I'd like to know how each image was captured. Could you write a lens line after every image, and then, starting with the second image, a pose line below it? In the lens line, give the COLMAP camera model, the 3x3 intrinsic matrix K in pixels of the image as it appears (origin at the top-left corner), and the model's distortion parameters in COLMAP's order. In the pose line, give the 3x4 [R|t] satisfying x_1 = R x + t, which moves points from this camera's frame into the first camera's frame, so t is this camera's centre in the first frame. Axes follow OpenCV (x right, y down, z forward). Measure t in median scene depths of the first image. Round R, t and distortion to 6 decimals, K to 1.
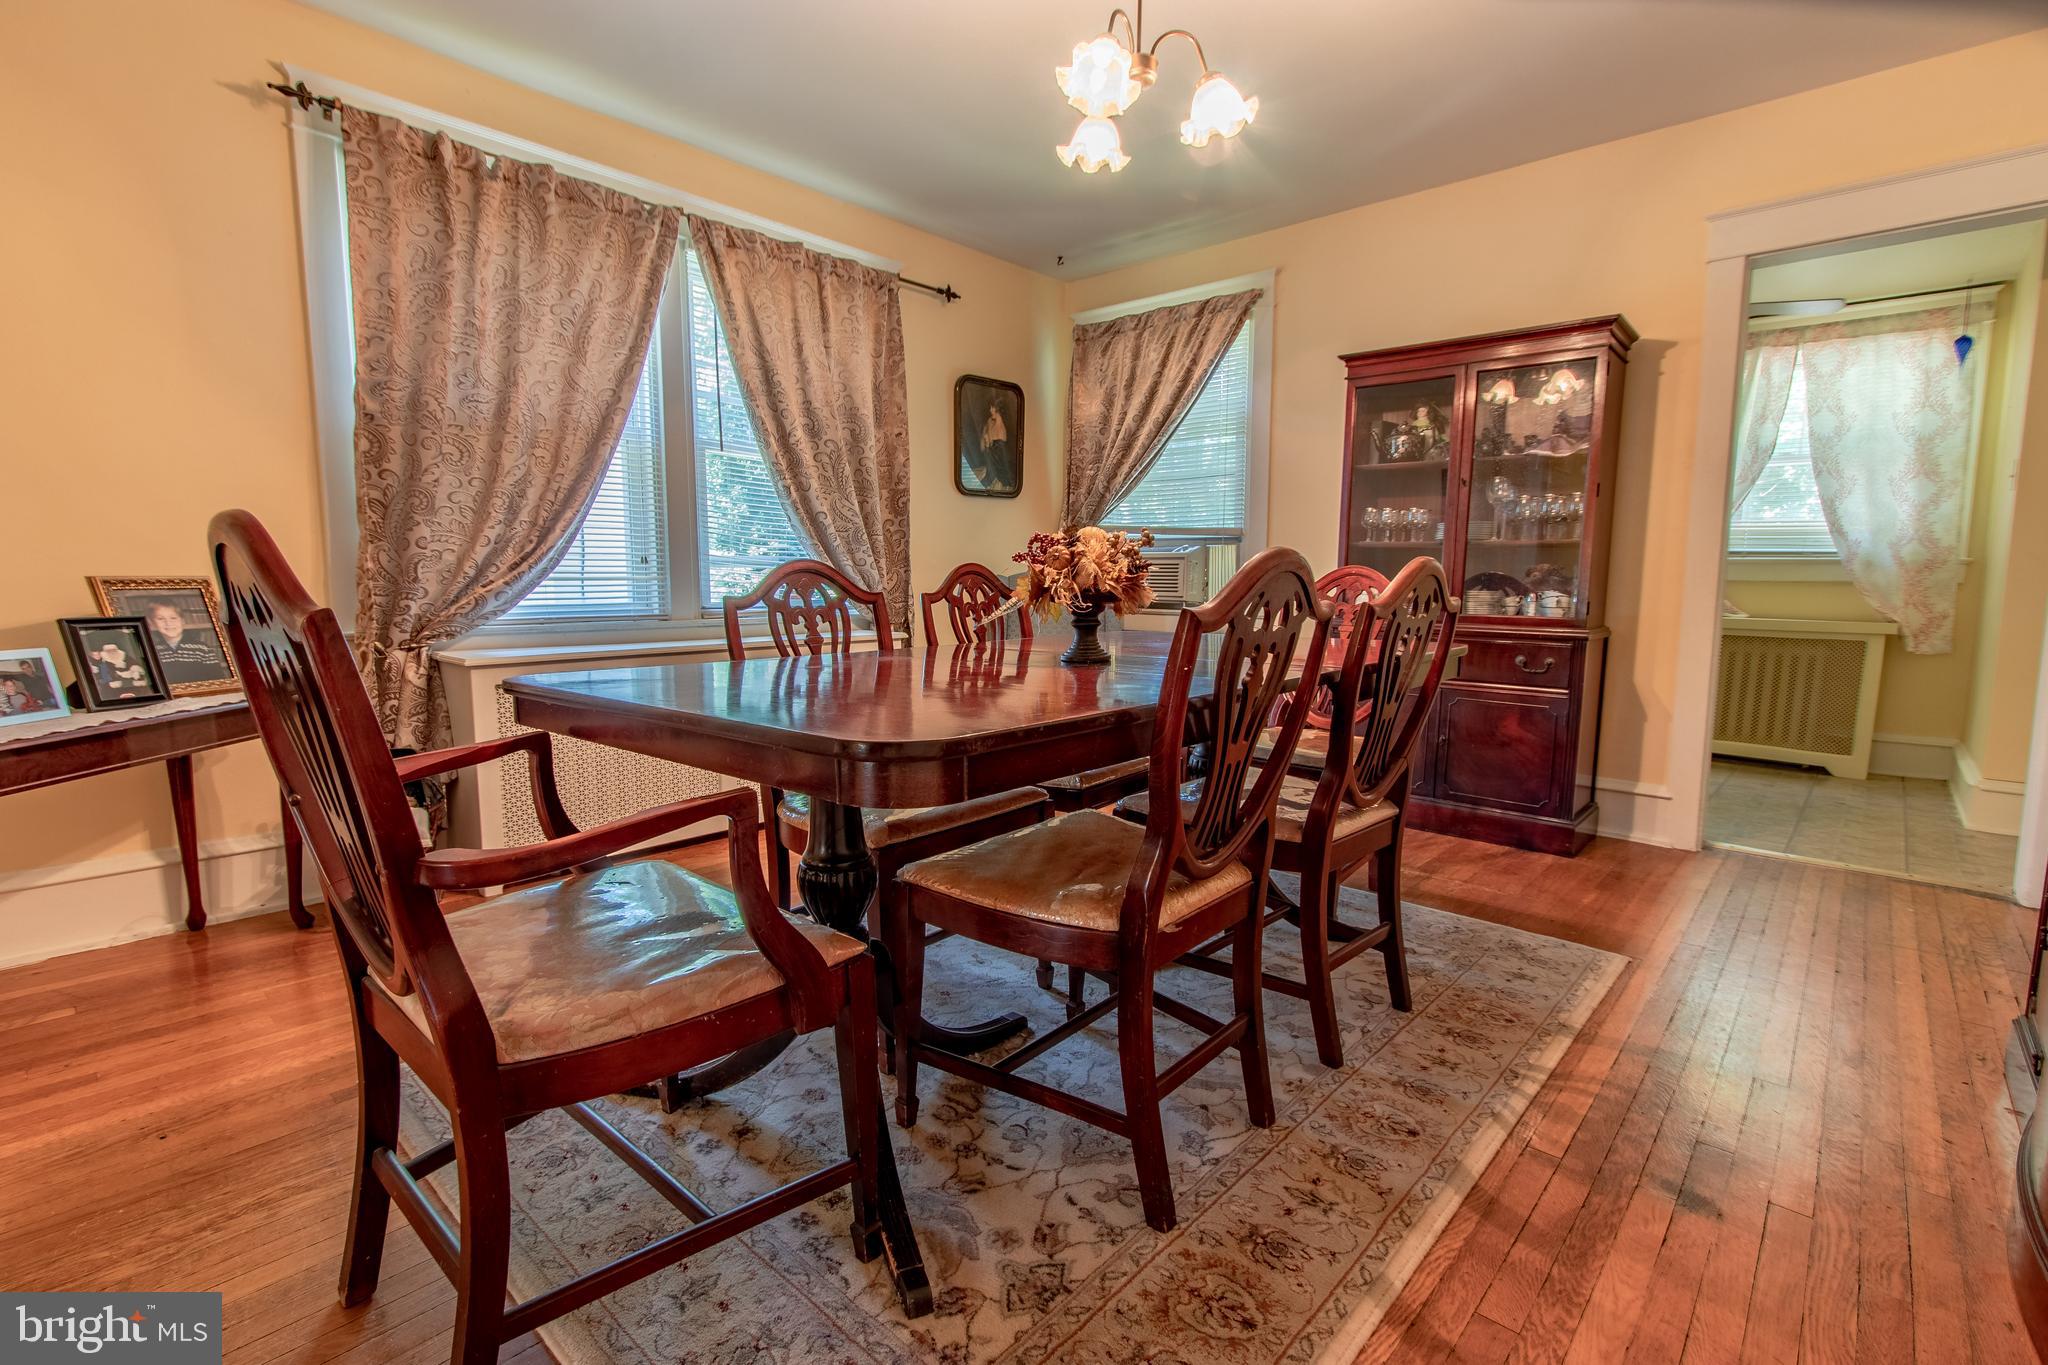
lens RADIAL K [[945.3, 0, 1012.1], [0, 945.3, 684.1], [0, 0, 1]] dist [0.009598, -0.003586]
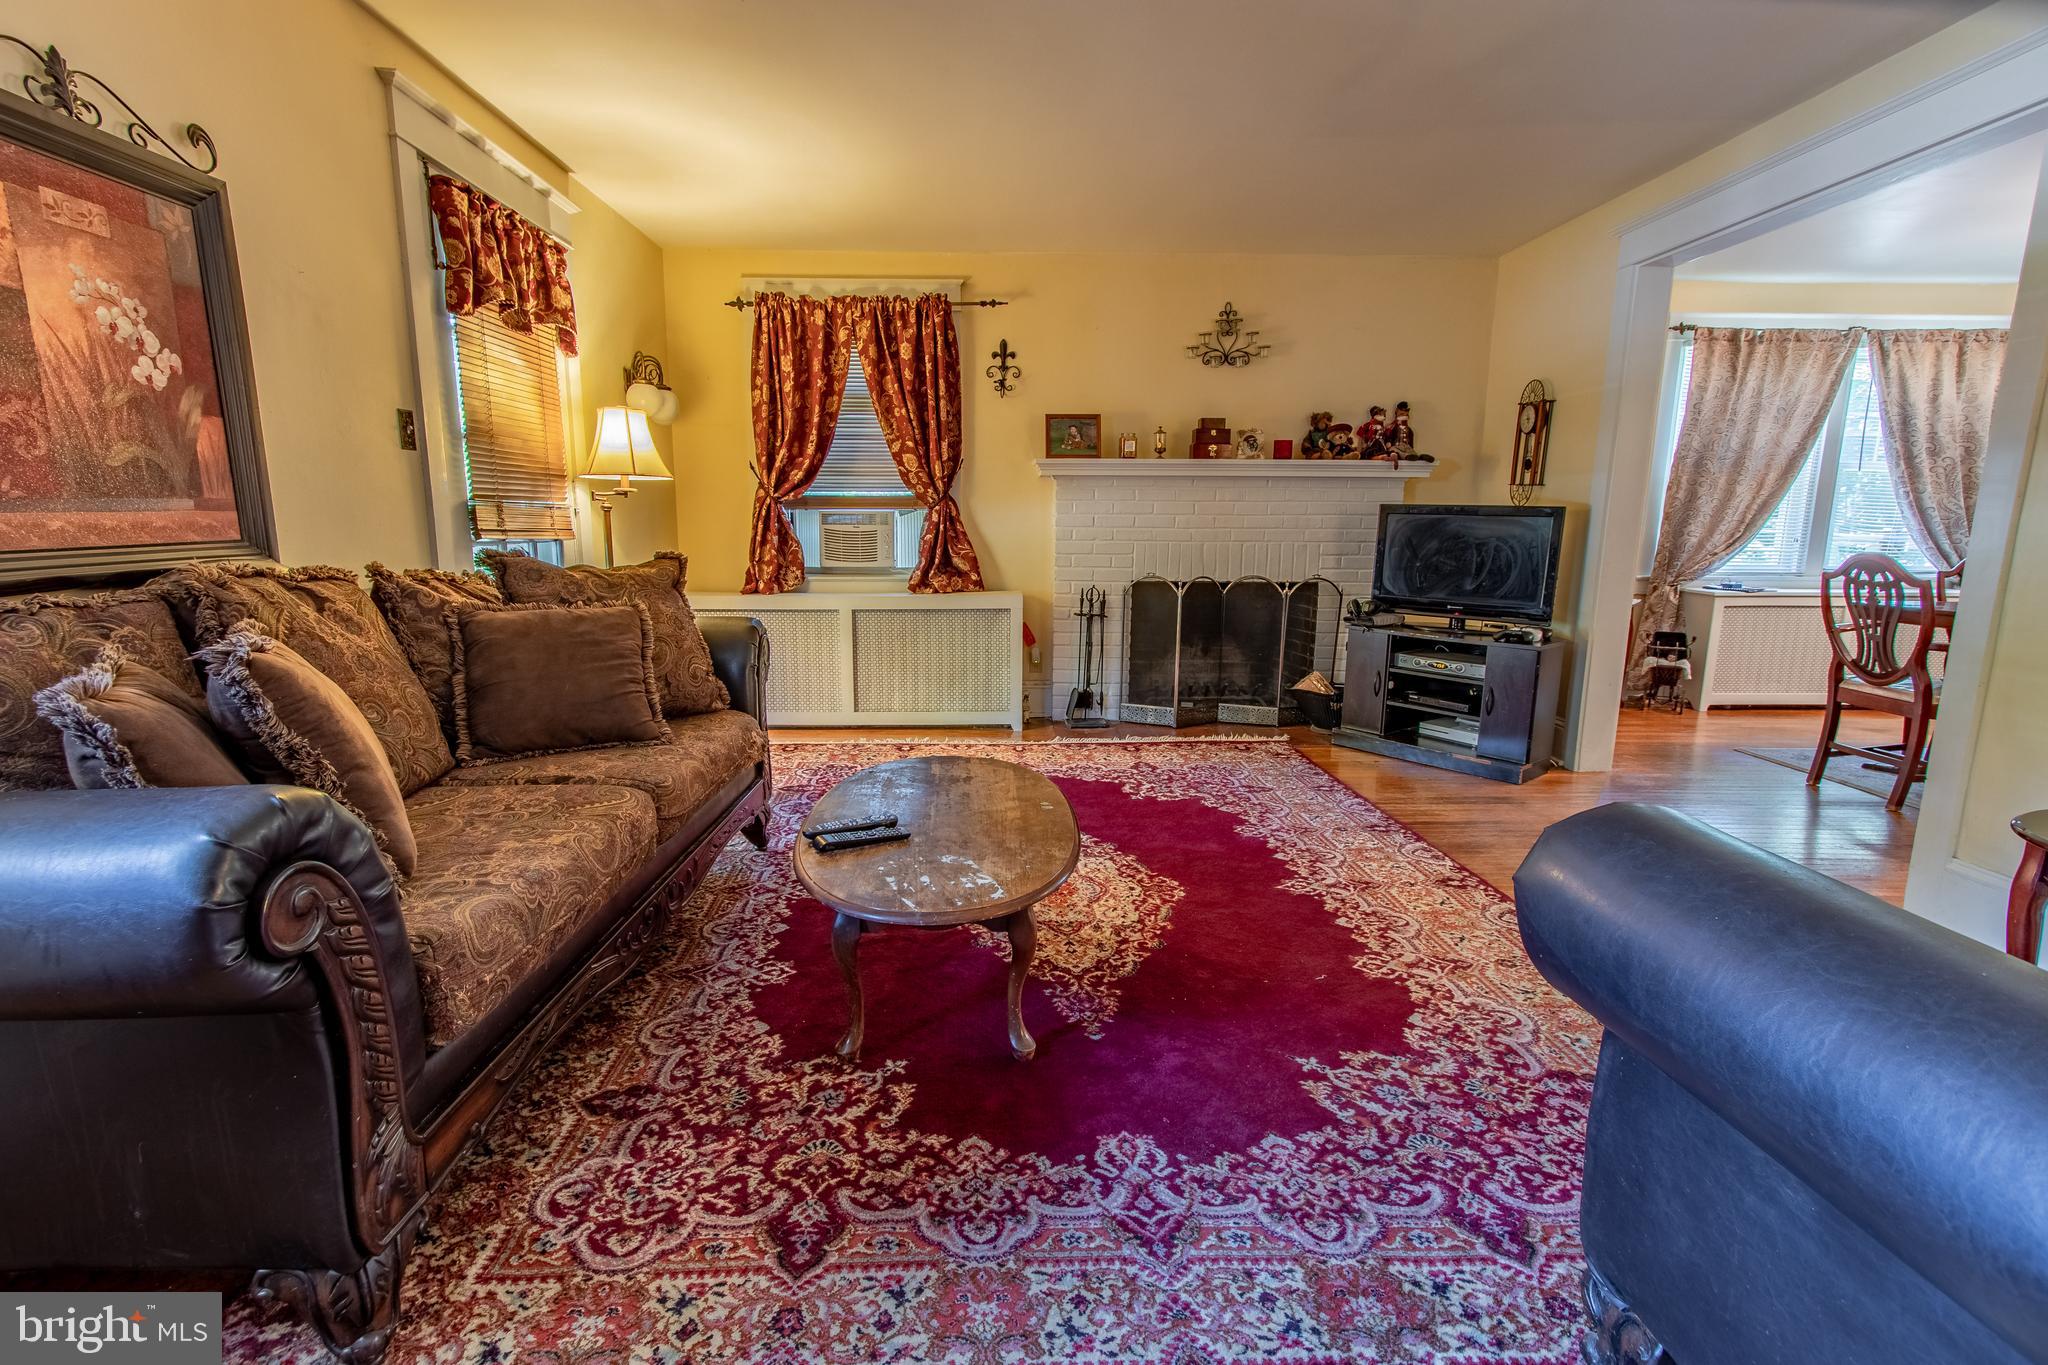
lens RADIAL K [[937.3, 0, 1010.8], [0, 937.3, 681.2], [0, 0, 1]] dist [0.011438, -0.005658]
pose [[0.682810, 0.132637, -0.718456, -0.100270], [-0.089501, 0.991161, 0.097923, 0.078460], [0.725094, -0.002560, 0.688646, -1.165226]]
